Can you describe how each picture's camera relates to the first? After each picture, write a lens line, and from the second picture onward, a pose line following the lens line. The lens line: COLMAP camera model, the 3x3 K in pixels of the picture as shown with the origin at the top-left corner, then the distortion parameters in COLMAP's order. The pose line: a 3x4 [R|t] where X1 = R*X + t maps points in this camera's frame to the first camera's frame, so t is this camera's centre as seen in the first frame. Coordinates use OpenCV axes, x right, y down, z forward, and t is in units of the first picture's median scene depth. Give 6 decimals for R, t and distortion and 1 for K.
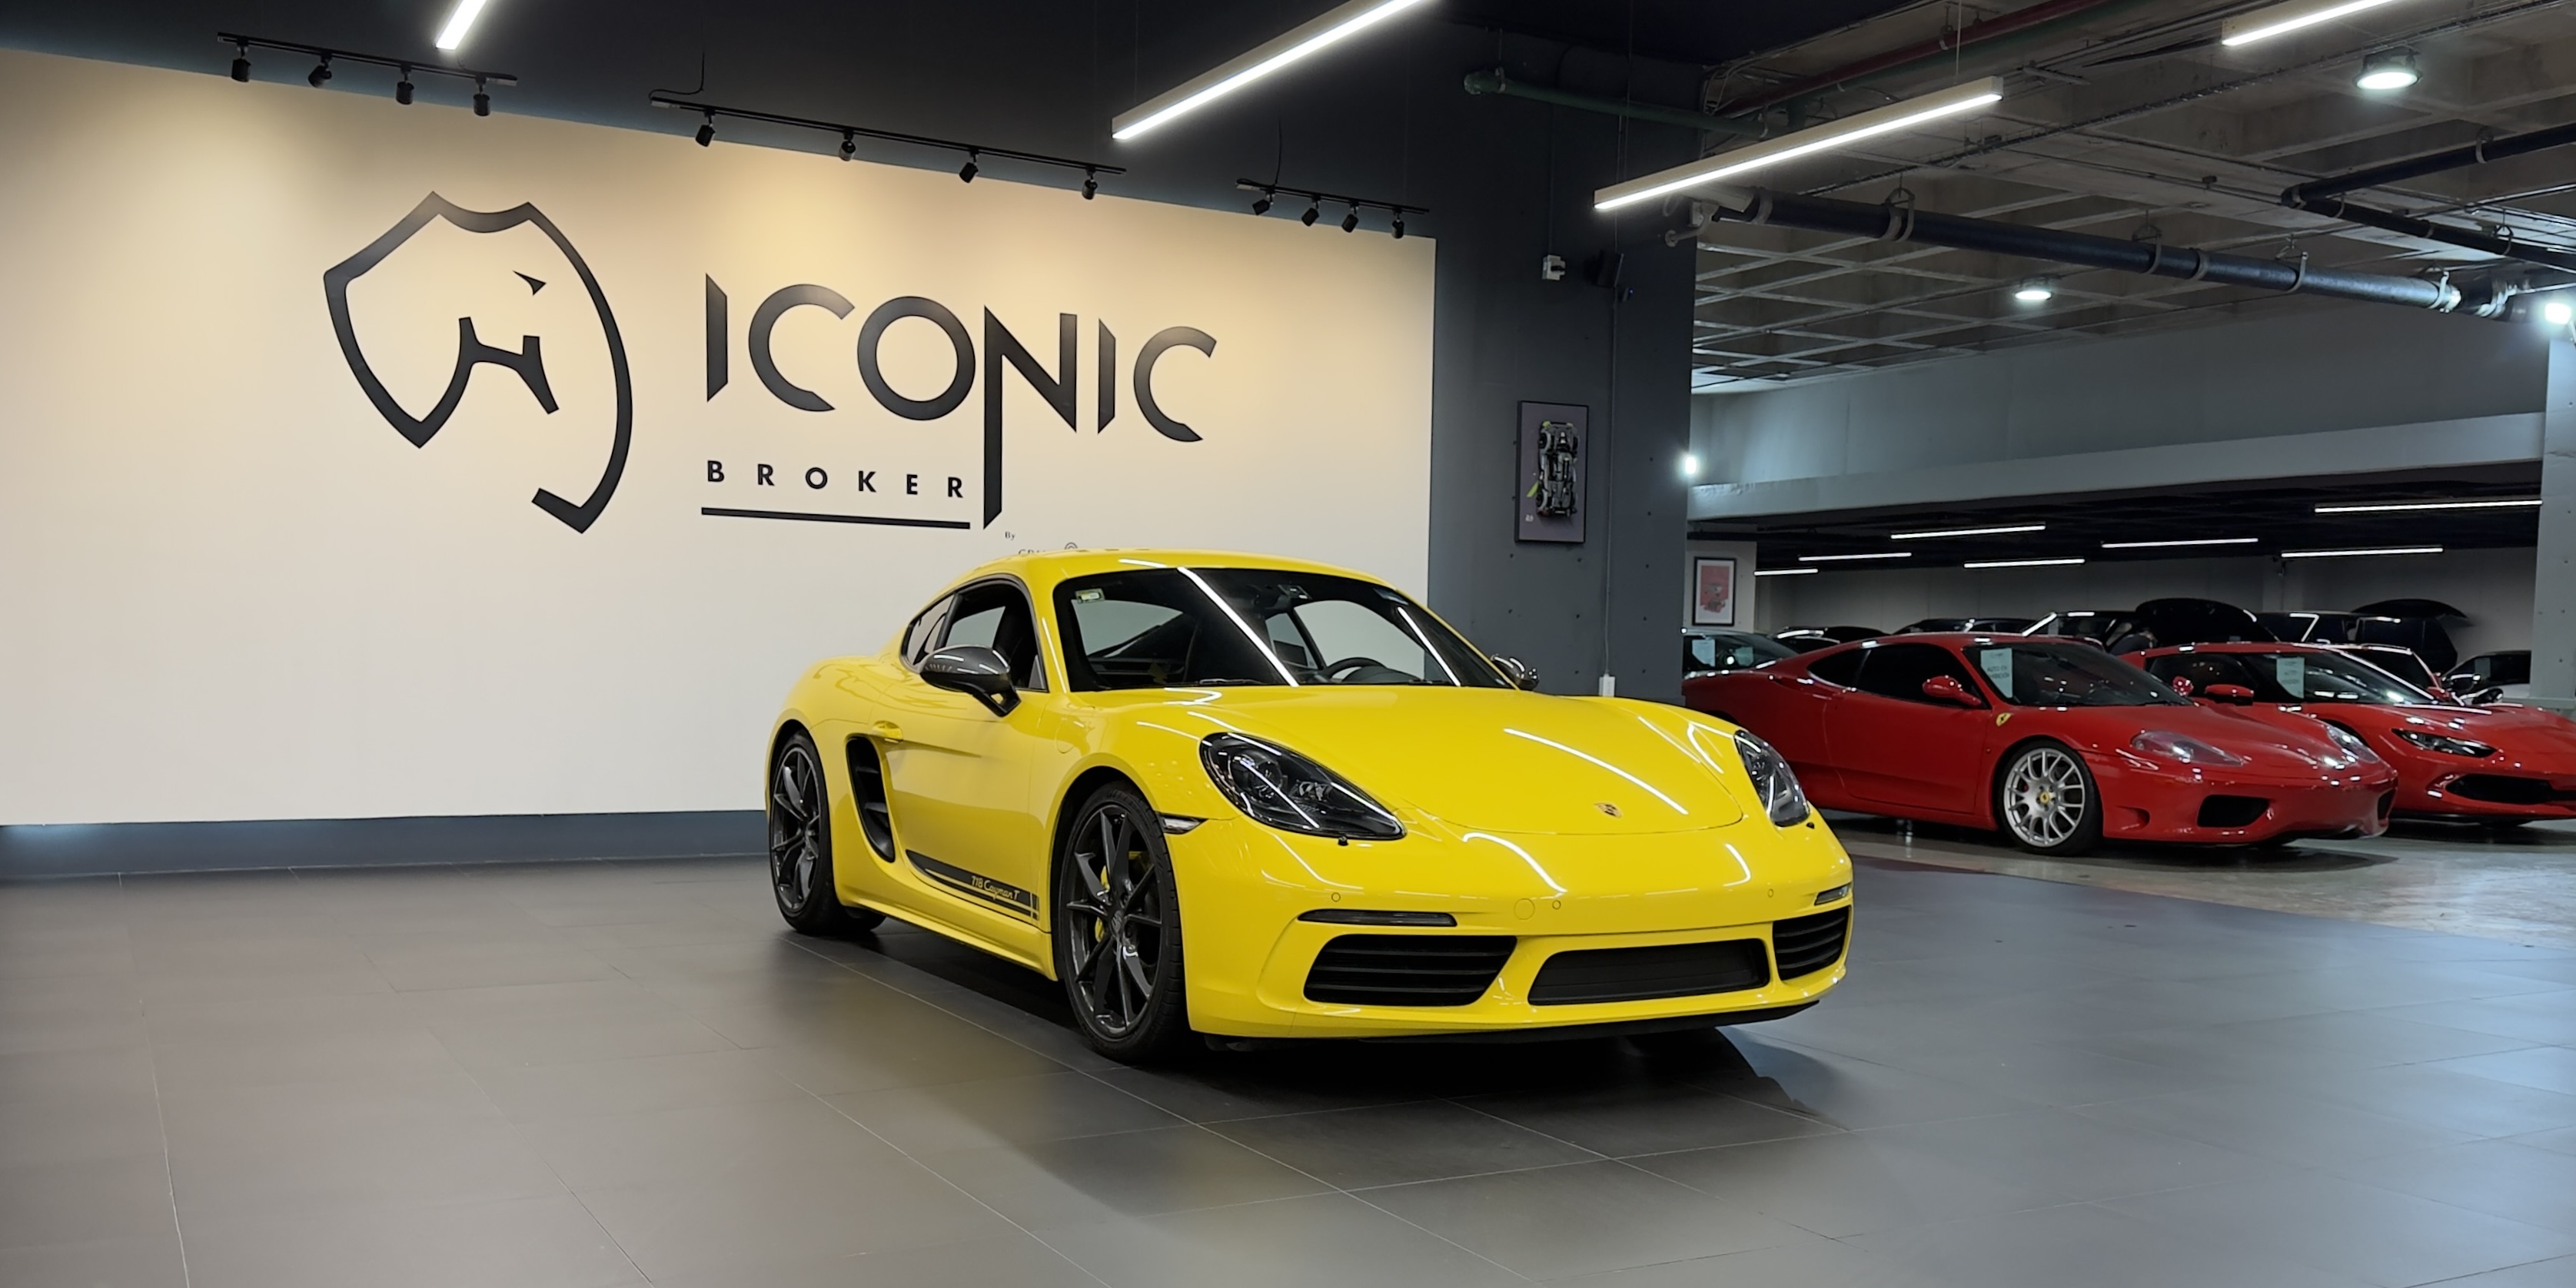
lens RADIAL K [[2160.6, 0, 1357.7], [0, 2160.6, 806.4], [0, 0, 1]] dist [0.183315, -0.417184]
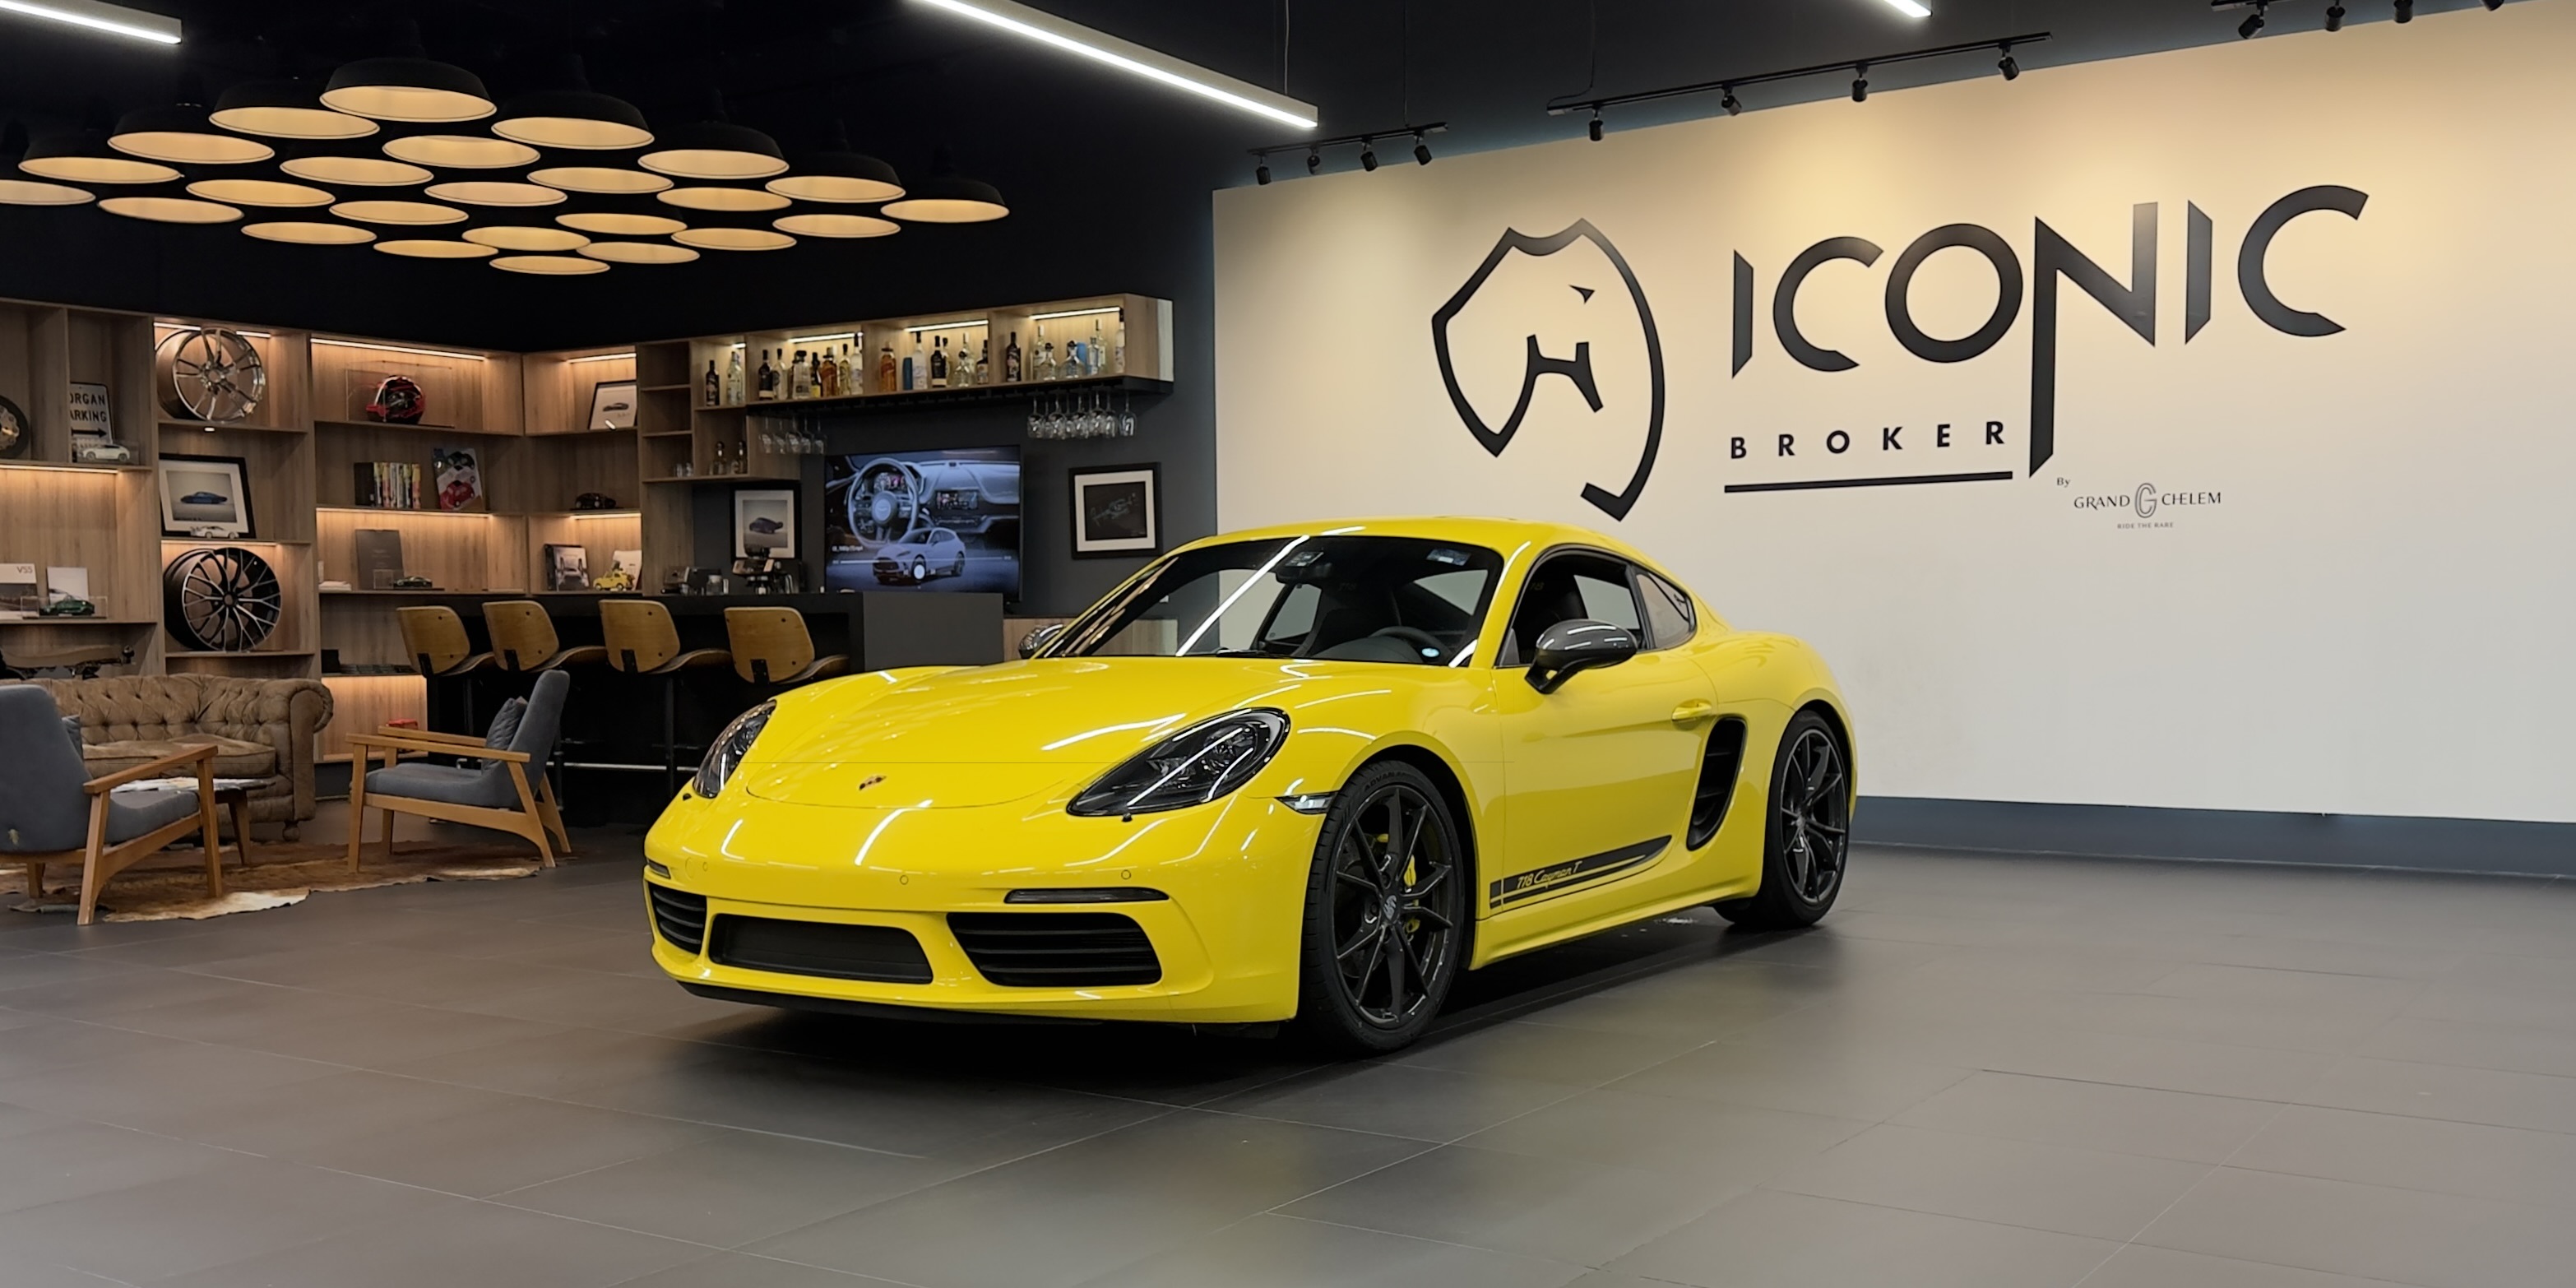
lens RADIAL K [[2321.6, 0, 1255.3], [0, 2321.6, 744.3], [0, 0, 1]] dist [0.230038, -0.556256]
pose [[0.414893, 0.025441, -0.909515, 0.575171], [-0.047881, 0.998834, 0.006097, -0.015210], [0.908610, 0.041019, 0.415627, 0.363431]]
